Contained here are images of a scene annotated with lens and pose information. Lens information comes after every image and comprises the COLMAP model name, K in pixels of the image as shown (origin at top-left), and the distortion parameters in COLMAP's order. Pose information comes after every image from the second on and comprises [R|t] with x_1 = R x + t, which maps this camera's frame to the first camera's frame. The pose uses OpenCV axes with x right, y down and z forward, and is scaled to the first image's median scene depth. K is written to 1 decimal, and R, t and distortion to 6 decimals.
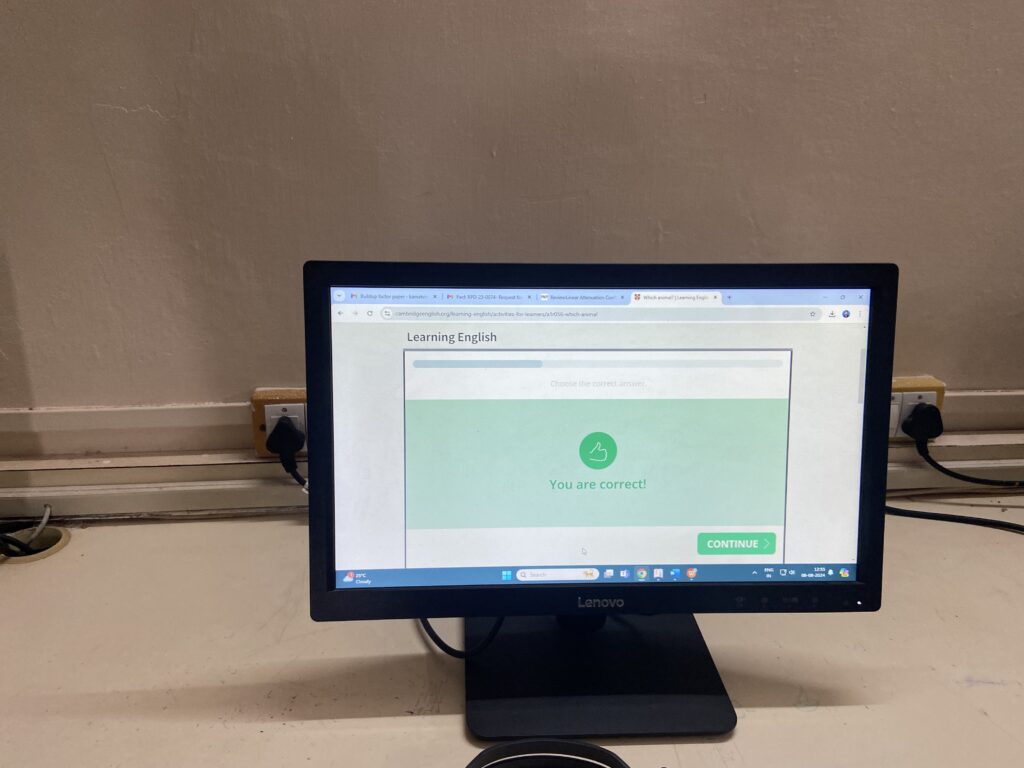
lens RADIAL K [[791.4, 0, 506.1], [0, 791.4, 380.8], [0, 0, 1]] dist [0.057965, -0.043704]
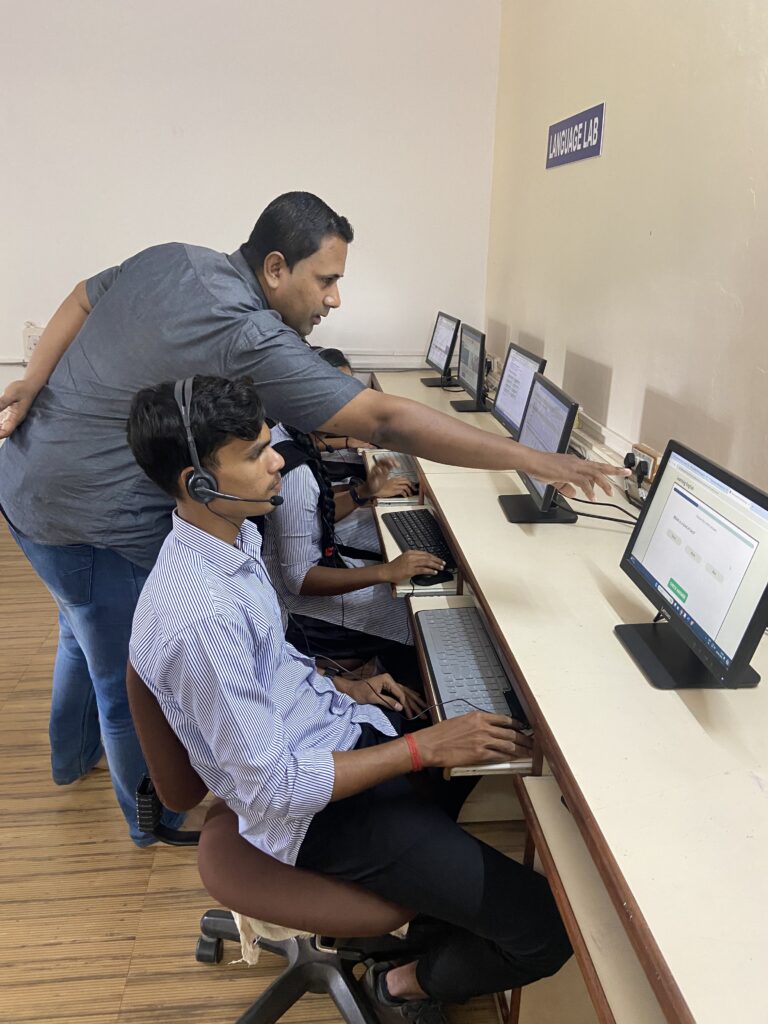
lens RADIAL K [[777.5, 0, 383.7], [0, 777.5, 510.9], [0, 0, 1]] dist [0.082242, -0.099611]
pose [[0.003906, 0.315969, -0.948762, 2.097901], [-0.352792, 0.888199, 0.294347, -0.340595], [0.935694, 0.333566, 0.114941, -0.085550]]
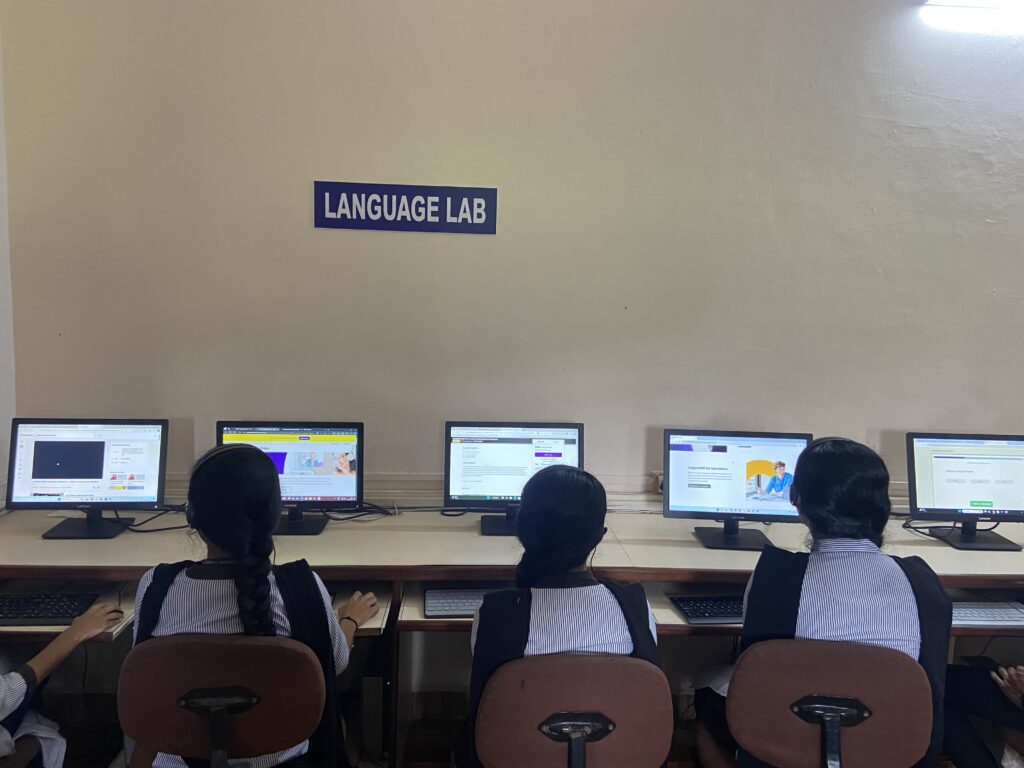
lens RADIAL K [[777.5, 0, 504.5], [0, 777.5, 383.6], [0, 0, 1]] dist [0.082242, -0.099611]
pose [[0.998968, 0.012421, -0.043688, -2.099034], [-0.022538, 0.970662, -0.239388, 0.620493], [0.039433, 0.240126, 0.969940, -3.066631]]
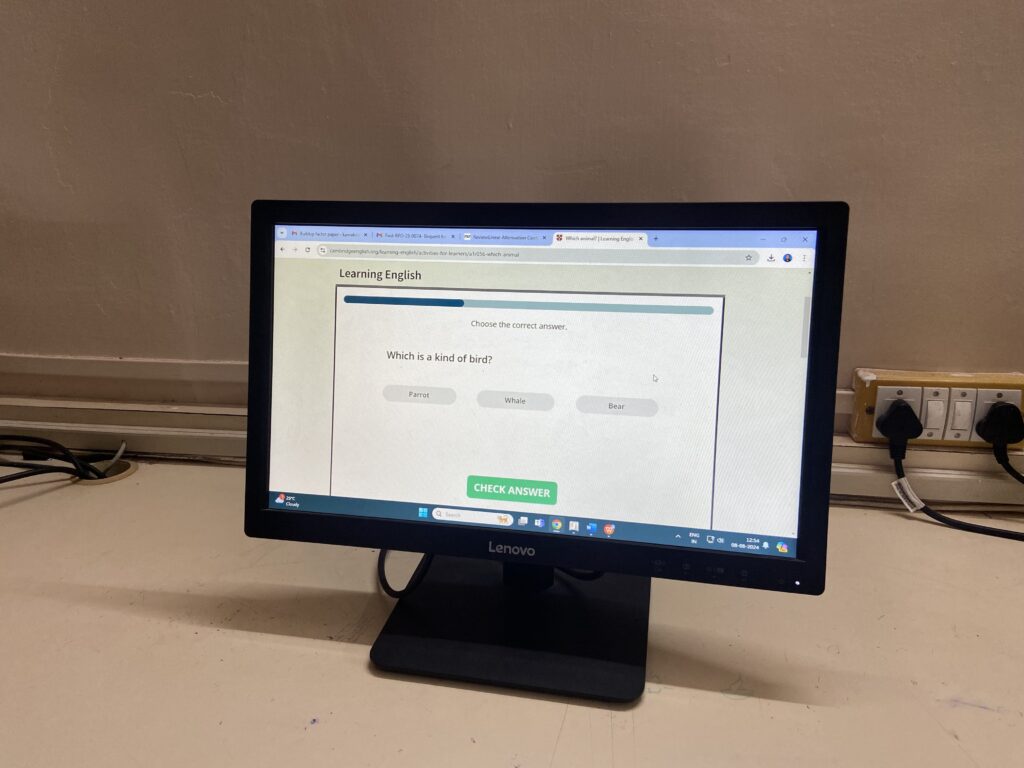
lens RADIAL K [[788.3, 0, 507.3], [0, 788.3, 380.6], [0, 0, 1]] dist [0.057289, -0.020697]
pose [[0.962260, 0.050022, -0.267494, 0.362121], [-0.063180, 0.997168, -0.040807, 0.111244], [0.264695, 0.056167, 0.962695, 0.050339]]
